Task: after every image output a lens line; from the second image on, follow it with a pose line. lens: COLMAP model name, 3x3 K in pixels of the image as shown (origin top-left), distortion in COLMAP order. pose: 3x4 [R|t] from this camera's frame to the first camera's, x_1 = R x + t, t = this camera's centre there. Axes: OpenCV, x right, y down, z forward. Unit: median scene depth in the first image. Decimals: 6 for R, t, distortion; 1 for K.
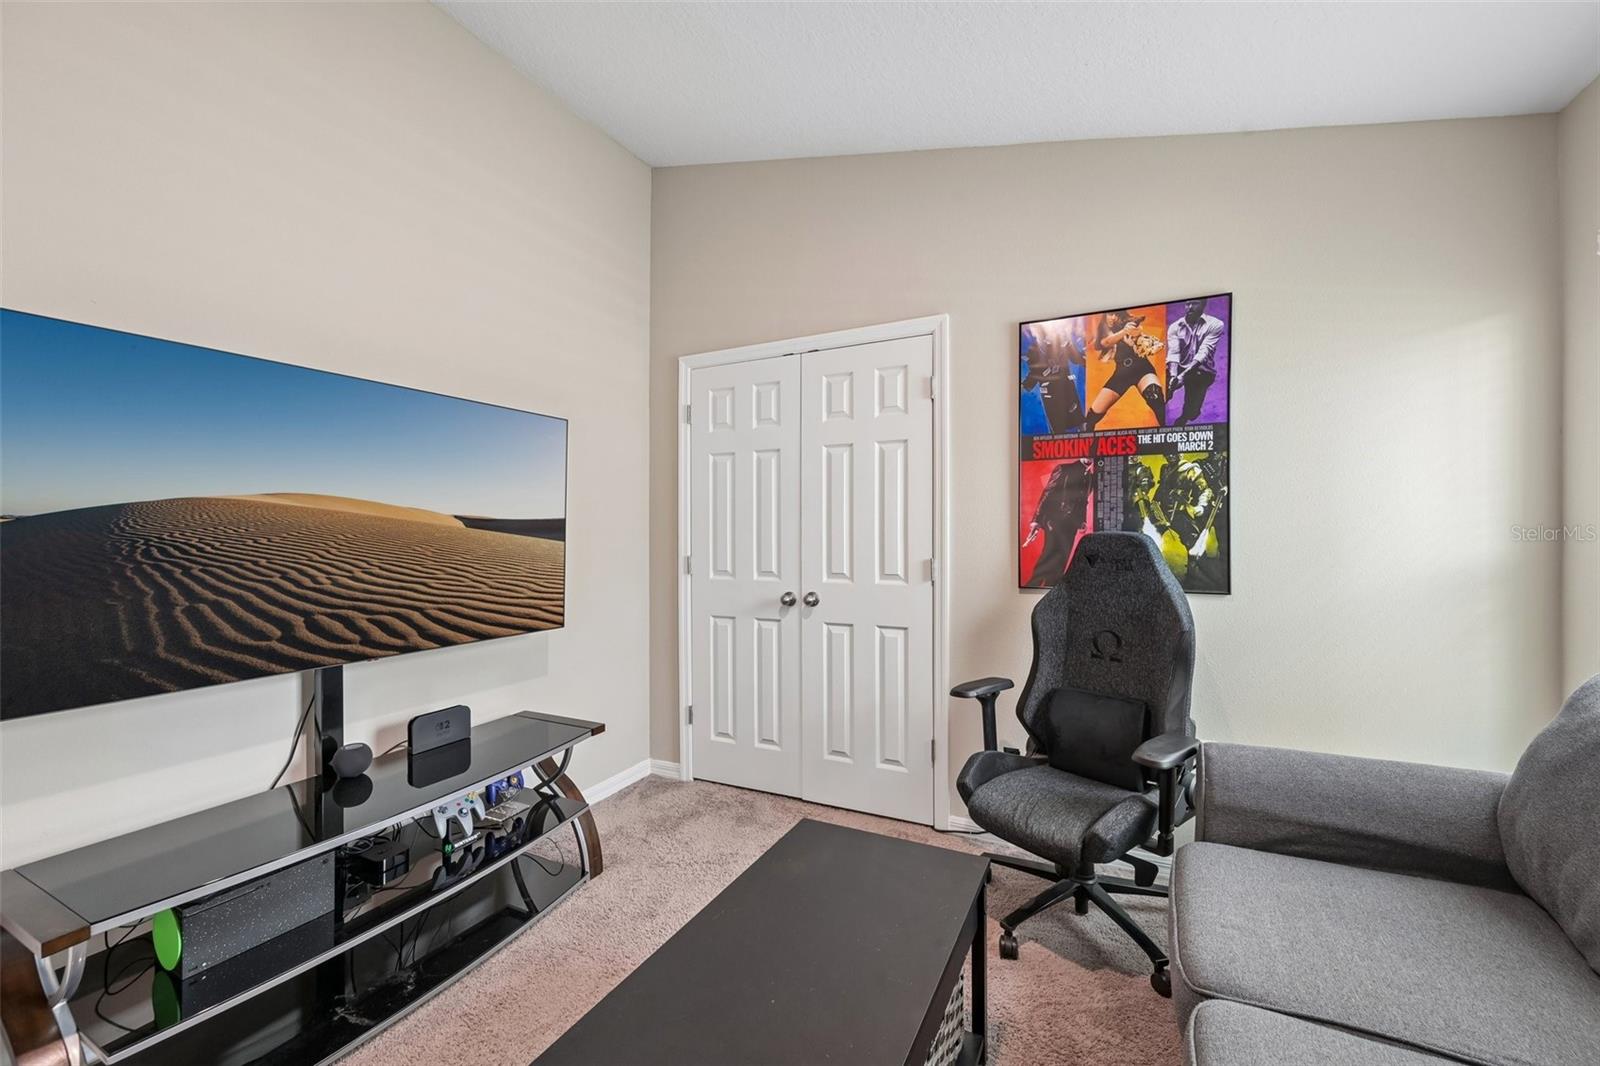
lens RADIAL K [[647.7, 0, 803.6], [0, 647.7, 527.7], [0, 0, 1]] dist [0.004659, -0.000217]
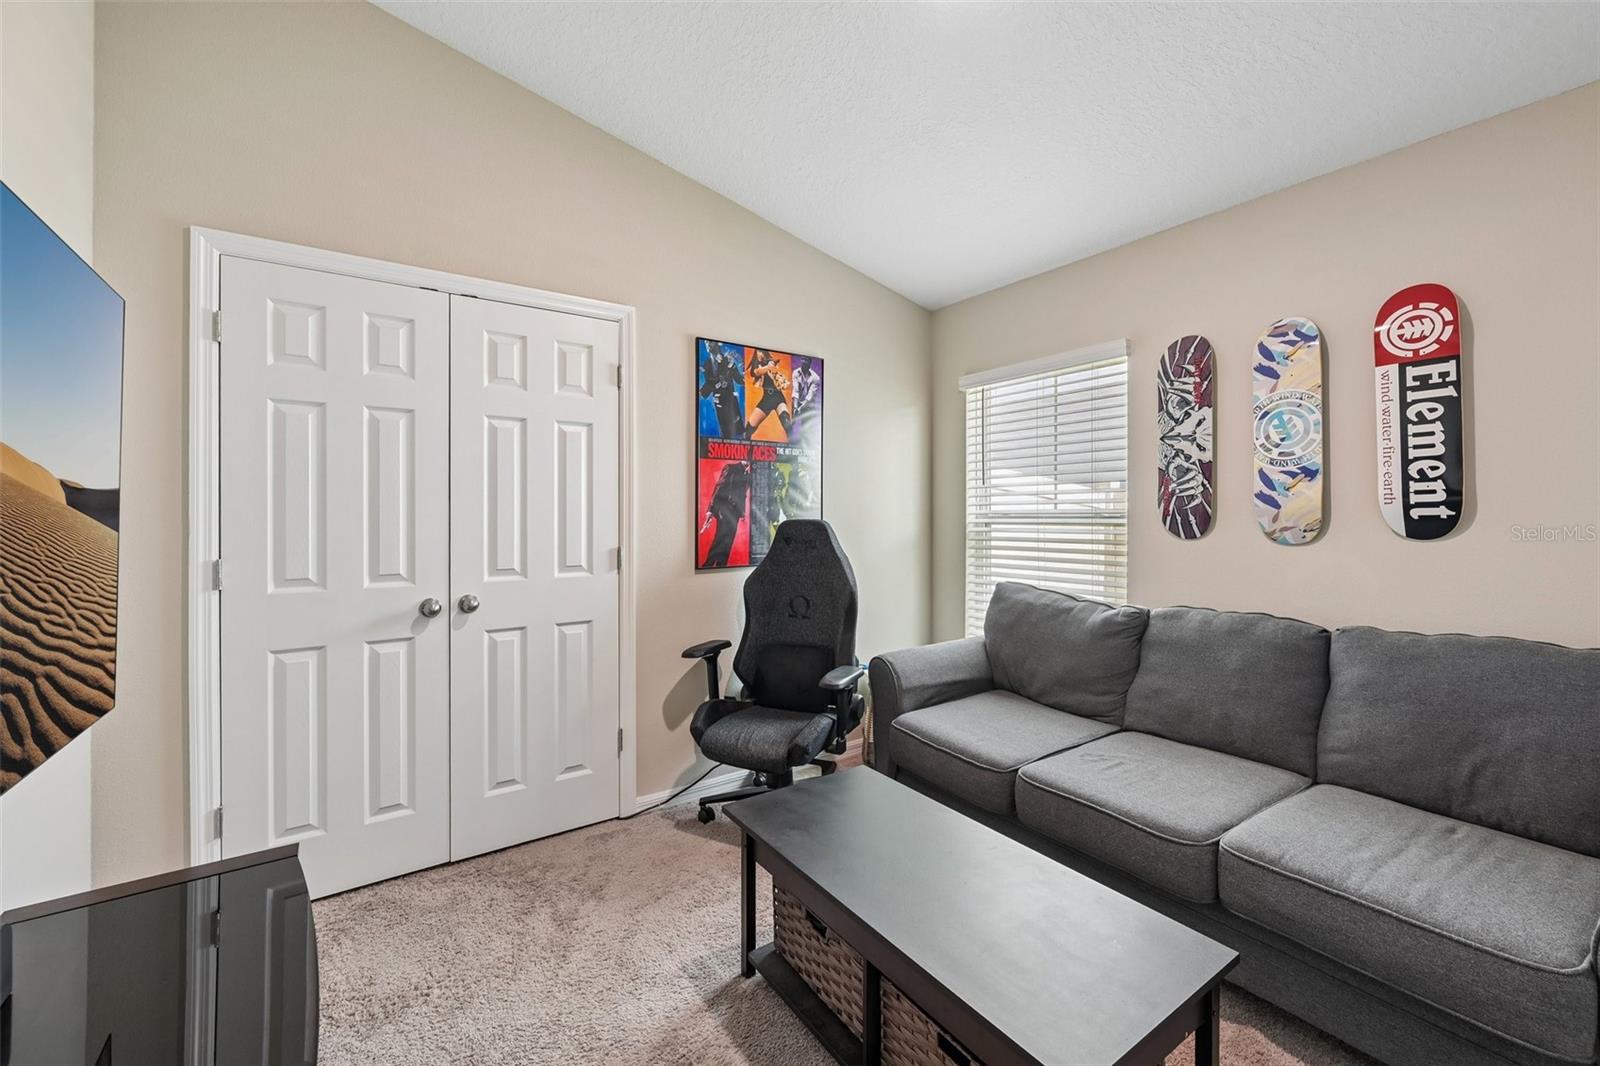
lens RADIAL K [[647.7, 0, 808.8], [0, 647.7, 511.0], [0, 0, 1]] dist [0.004659, -0.000217]
pose [[0.475899, 0.014417, 0.879382, -0.605106], [-0.002247, 0.999882, -0.015176, 0.007701], [-0.879497, 0.005246, 0.475876, 0.301594]]
